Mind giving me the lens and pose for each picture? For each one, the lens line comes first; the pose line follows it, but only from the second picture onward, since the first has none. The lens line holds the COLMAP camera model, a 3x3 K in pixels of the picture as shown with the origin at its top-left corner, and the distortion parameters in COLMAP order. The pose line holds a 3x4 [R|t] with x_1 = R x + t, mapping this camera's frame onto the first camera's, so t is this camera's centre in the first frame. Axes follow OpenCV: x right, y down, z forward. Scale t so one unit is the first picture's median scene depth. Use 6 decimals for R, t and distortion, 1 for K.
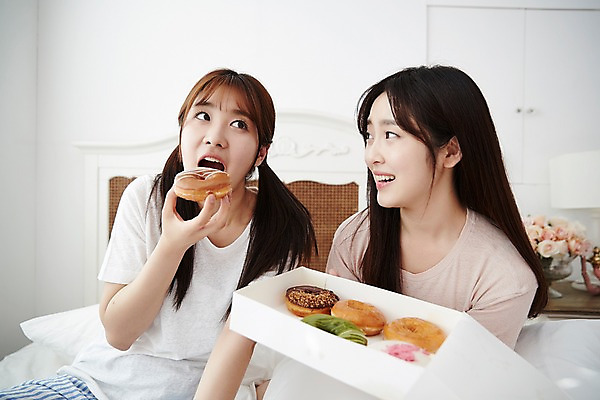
lens RADIAL K [[478.3, 0, 292.2], [0, 478.3, 192.4], [0, 0, 1]] dist [-0.031311, 0.005842]
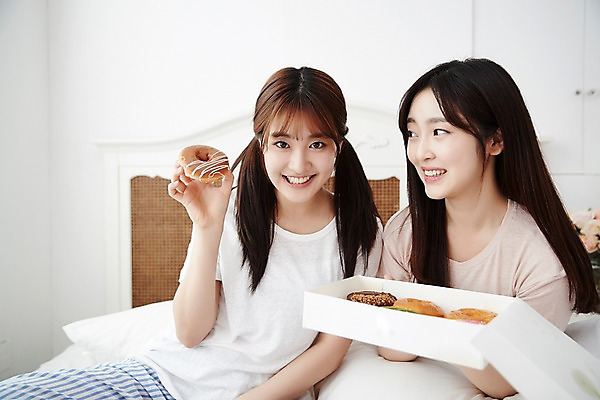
lens RADIAL K [[557.7, 0, 303.7], [0, 557.7, 199.4], [0, 0, 1]] dist [0.014011, 0.000690]
pose [[0.999472, -0.019271, -0.026165, -0.037422], [0.019719, 0.999661, 0.016976, 0.001285], [0.025829, -0.017483, 0.999513, -0.162137]]
